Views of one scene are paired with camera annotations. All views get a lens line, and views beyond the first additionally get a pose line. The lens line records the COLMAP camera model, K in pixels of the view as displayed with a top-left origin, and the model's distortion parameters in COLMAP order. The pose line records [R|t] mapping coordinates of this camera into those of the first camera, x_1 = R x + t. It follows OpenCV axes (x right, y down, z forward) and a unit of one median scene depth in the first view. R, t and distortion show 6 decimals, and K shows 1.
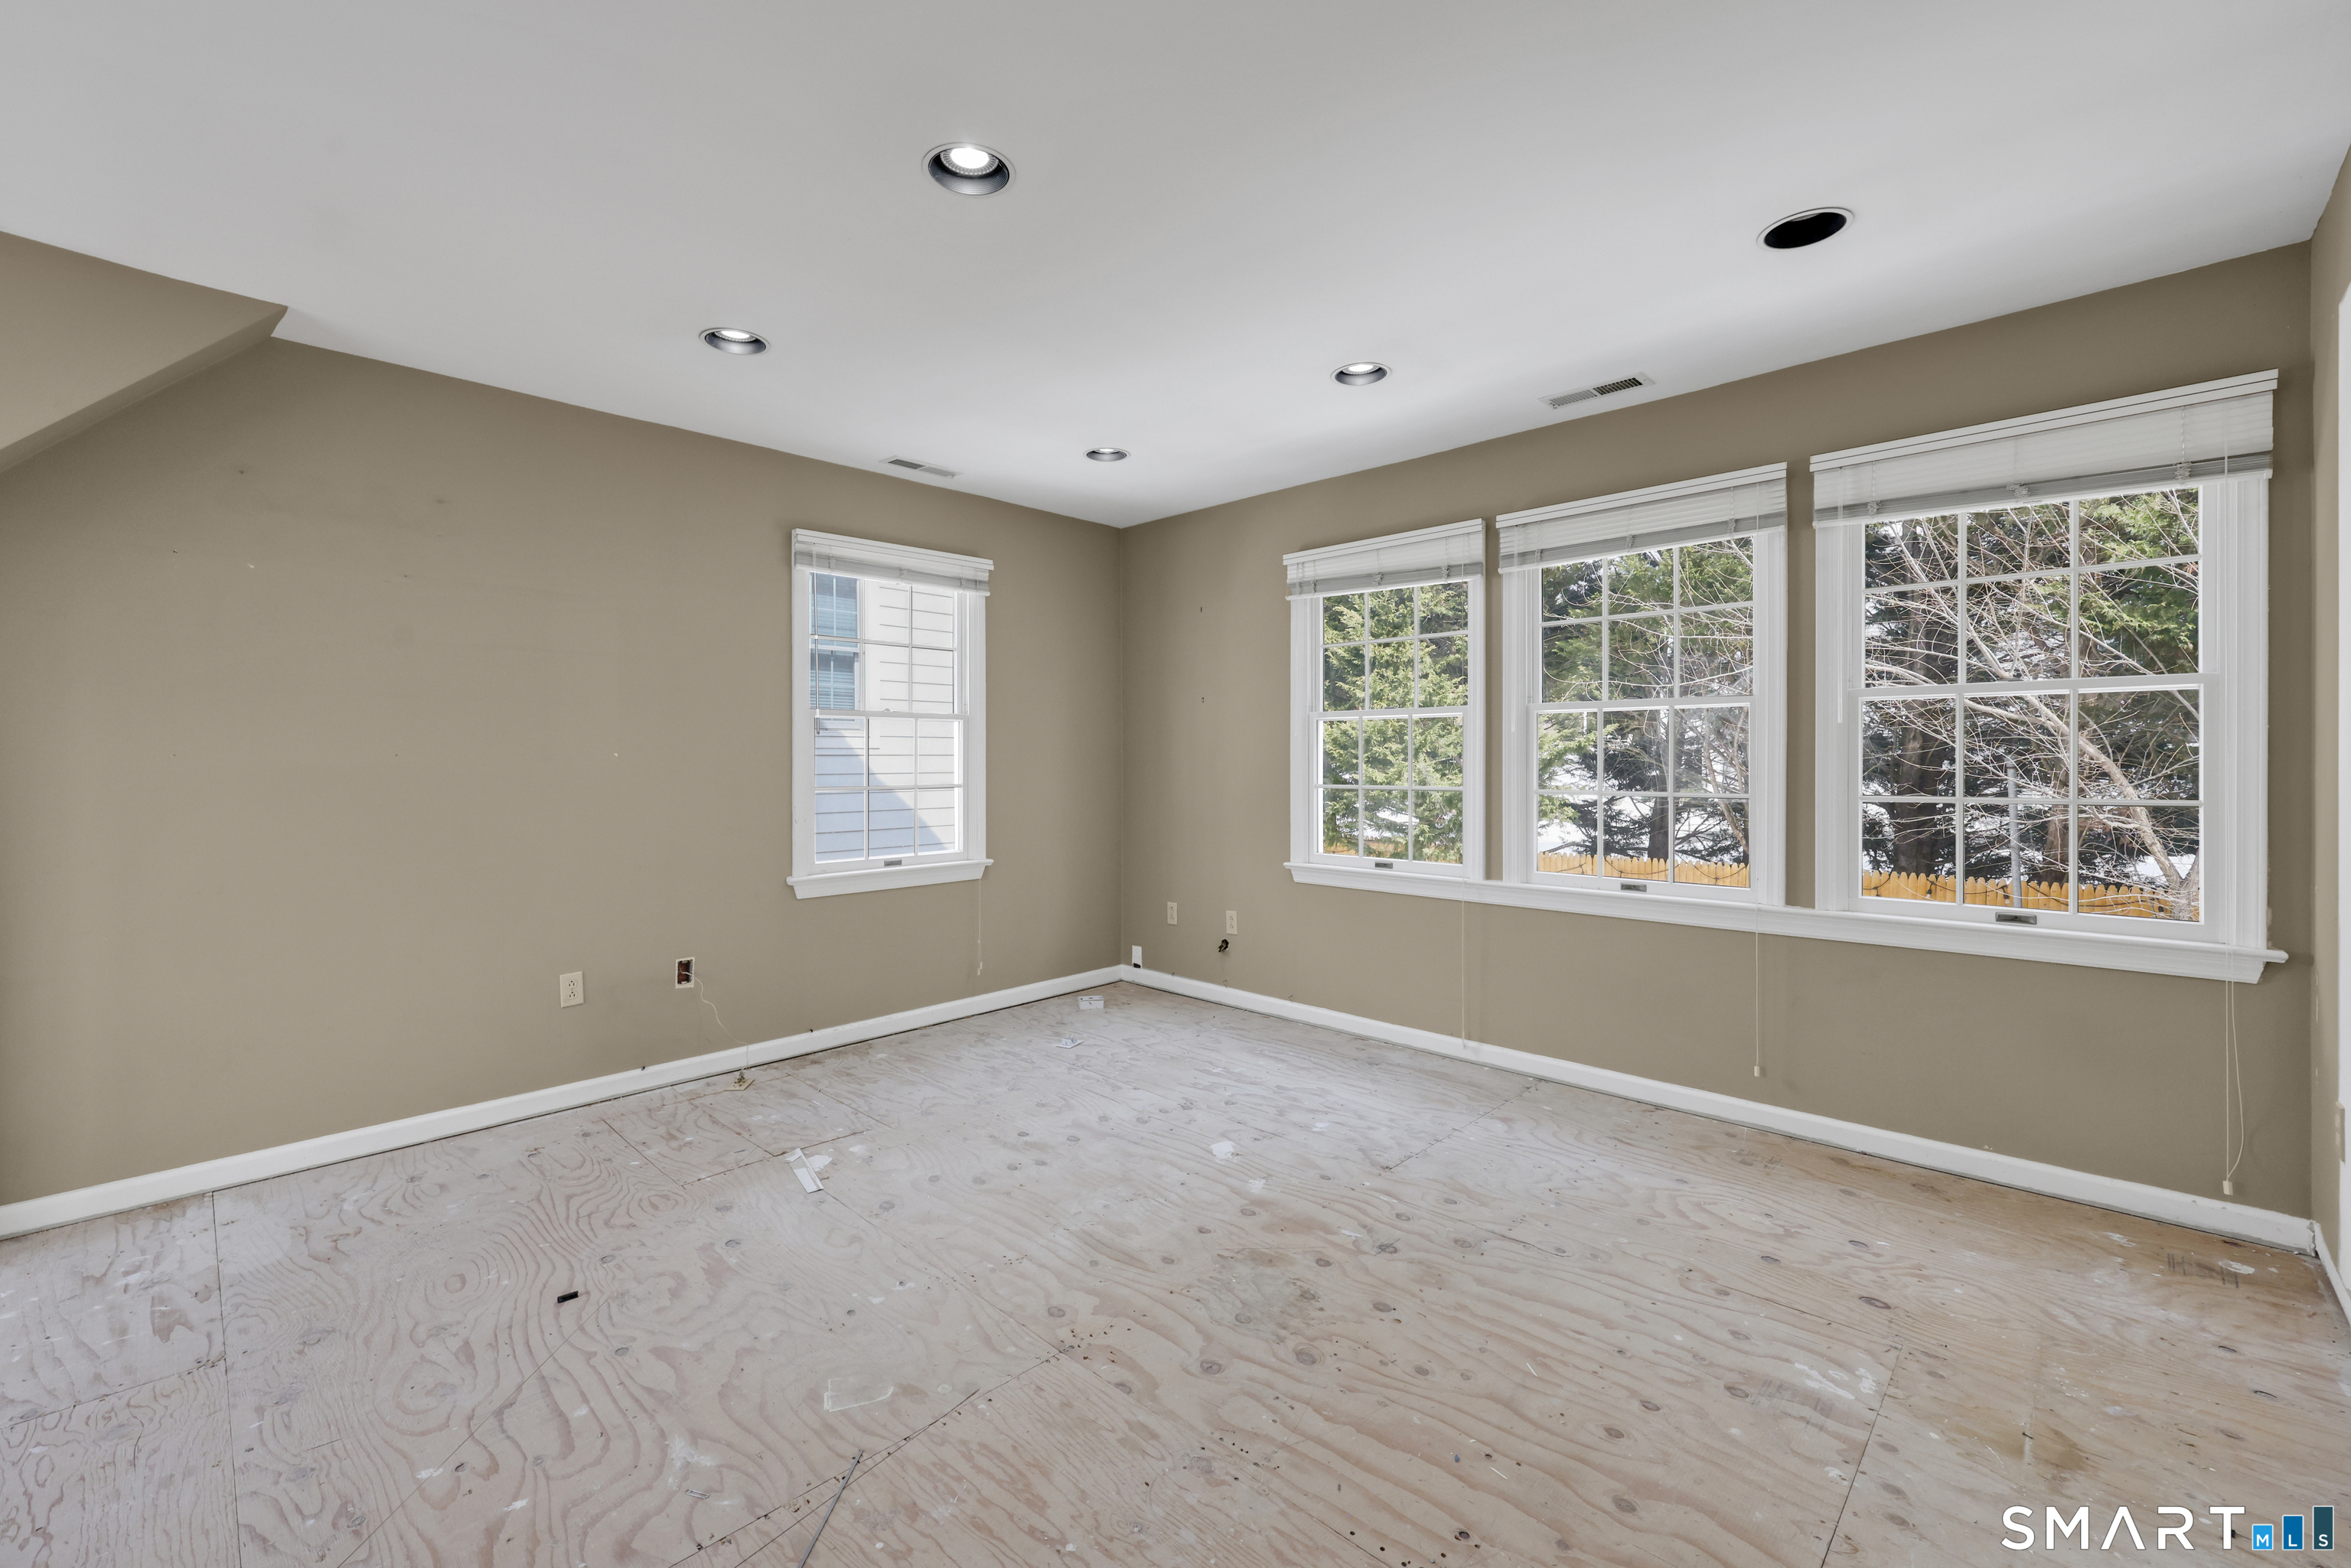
lens RADIAL K [[966.4, 0, 1179.0], [0, 966.4, 772.1], [0, 0, 1]] dist [0.000701, -0.000059]
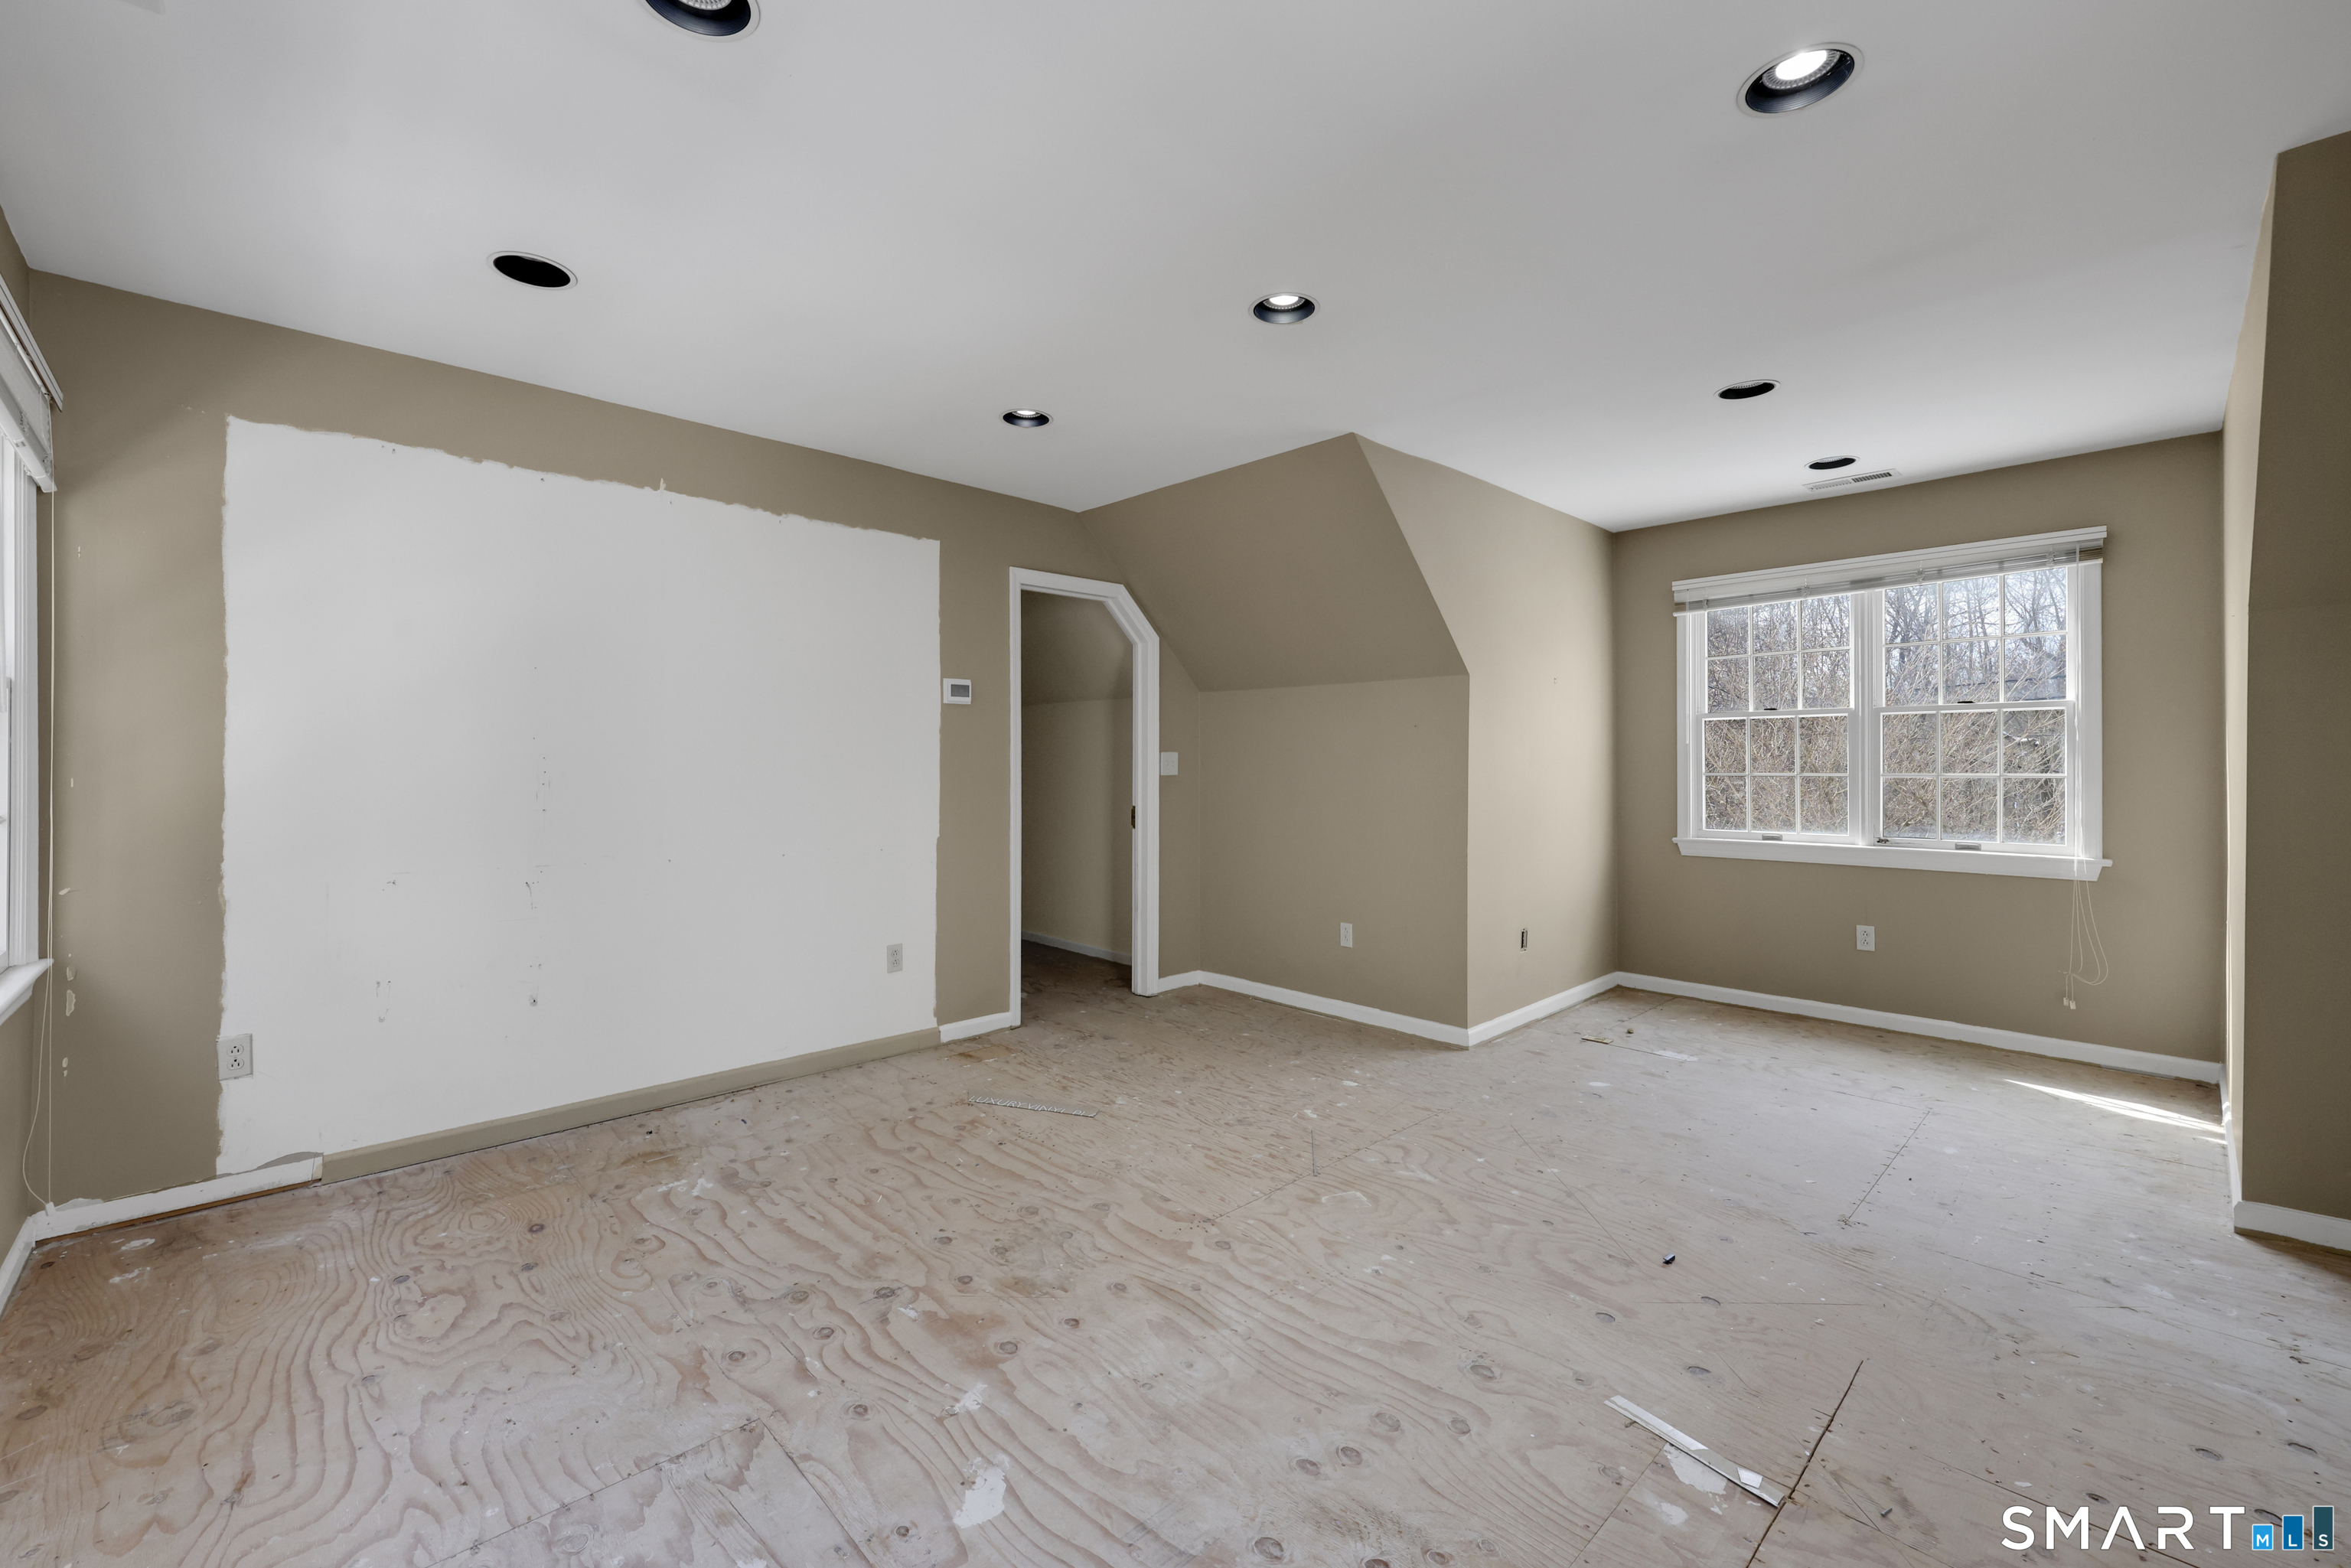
lens RADIAL K [[966.4, 0, 1173.6], [0, 966.4, 769.9], [0, 0, 1]] dist [0.000701, -0.000059]
pose [[-0.998997, 0.001495, 0.044762, -0.114803], [0.002261, 0.999852, 0.017060, -0.034008], [-0.044730, 0.017144, -0.998852, 2.054889]]
